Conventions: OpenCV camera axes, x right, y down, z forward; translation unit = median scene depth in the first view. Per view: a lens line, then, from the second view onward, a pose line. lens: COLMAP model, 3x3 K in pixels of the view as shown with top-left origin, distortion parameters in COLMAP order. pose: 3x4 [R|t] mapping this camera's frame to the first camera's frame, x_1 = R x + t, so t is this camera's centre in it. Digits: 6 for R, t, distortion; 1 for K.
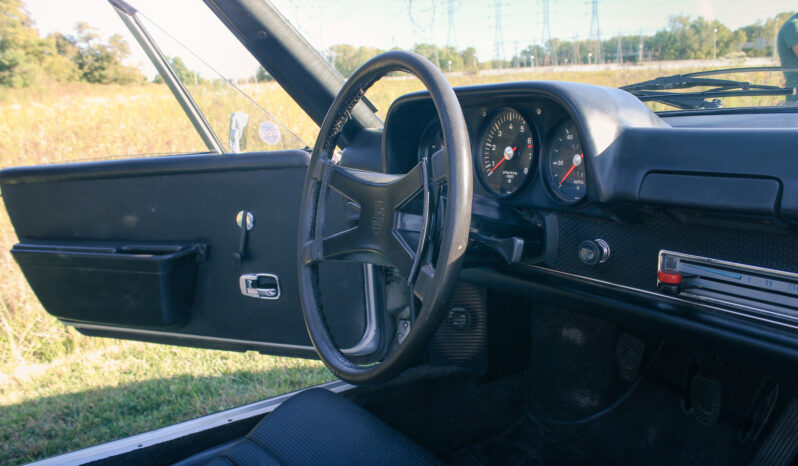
lens RADIAL K [[653.9, 0, 397.3], [0, 653.9, 242.4], [0, 0, 1]] dist [-0.104591, 0.000488]
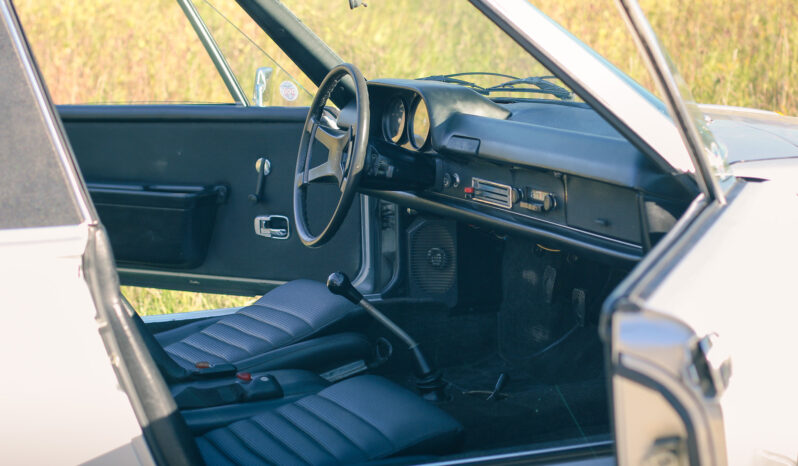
lens RADIAL K [[1855.1, 0, 399.0], [0, 1855.1, 233.0], [0, 0, 1]] dist [-0.092594, -0.408078]
pose [[0.985462, 0.057577, -0.159842, 0.511581], [-0.065011, 0.997014, -0.041670, 0.197629], [0.156966, 0.051455, 0.986263, -2.098182]]
